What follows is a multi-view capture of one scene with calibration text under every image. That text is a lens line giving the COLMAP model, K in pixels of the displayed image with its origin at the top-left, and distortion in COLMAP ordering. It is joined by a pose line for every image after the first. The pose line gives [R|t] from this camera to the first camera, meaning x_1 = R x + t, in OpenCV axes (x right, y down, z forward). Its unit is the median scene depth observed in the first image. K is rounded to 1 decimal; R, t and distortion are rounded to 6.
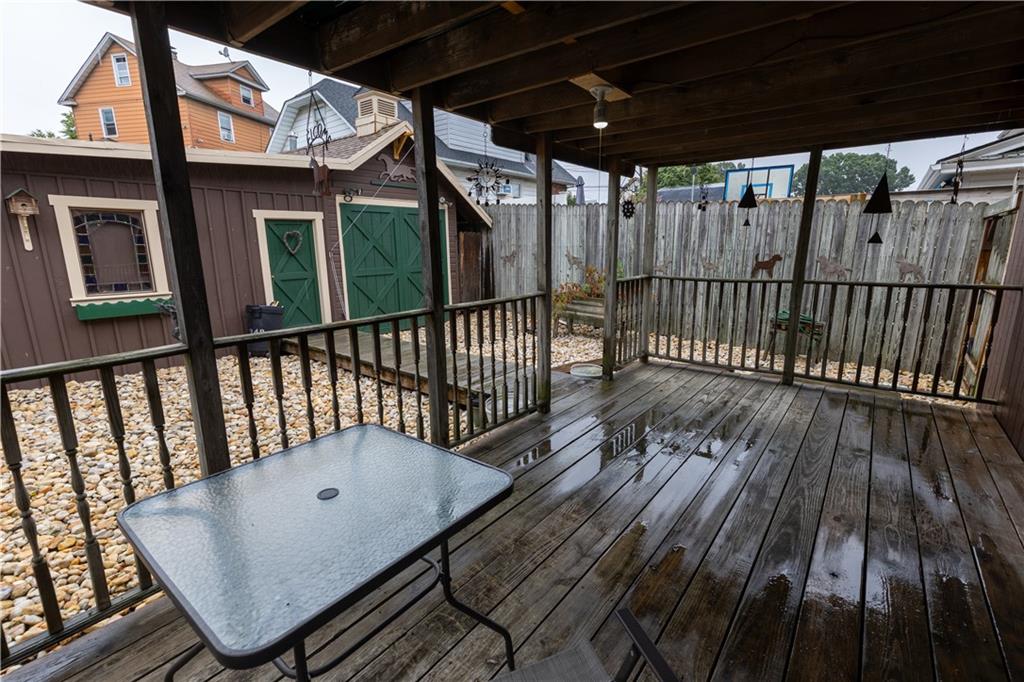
lens RADIAL K [[465.6, 0, 512.4], [0, 465.6, 338.5], [0, 0, 1]] dist [0.002785, -0.000822]
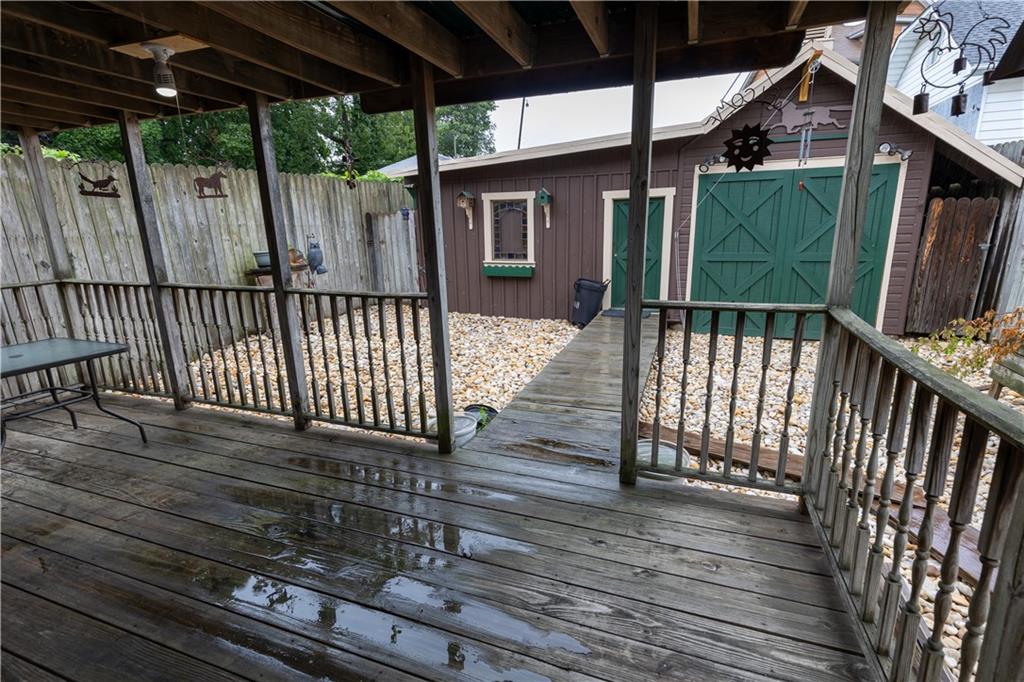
lens RADIAL K [[465.6, 0, 516.3], [0, 465.6, 340.4], [0, 0, 1]] dist [0.002785, -0.000822]
pose [[0.310205, 0.227317, -0.923092, 0.528735], [-0.178115, 0.967694, 0.178445, -0.118321], [0.933835, 0.109062, 0.340673, 0.574272]]
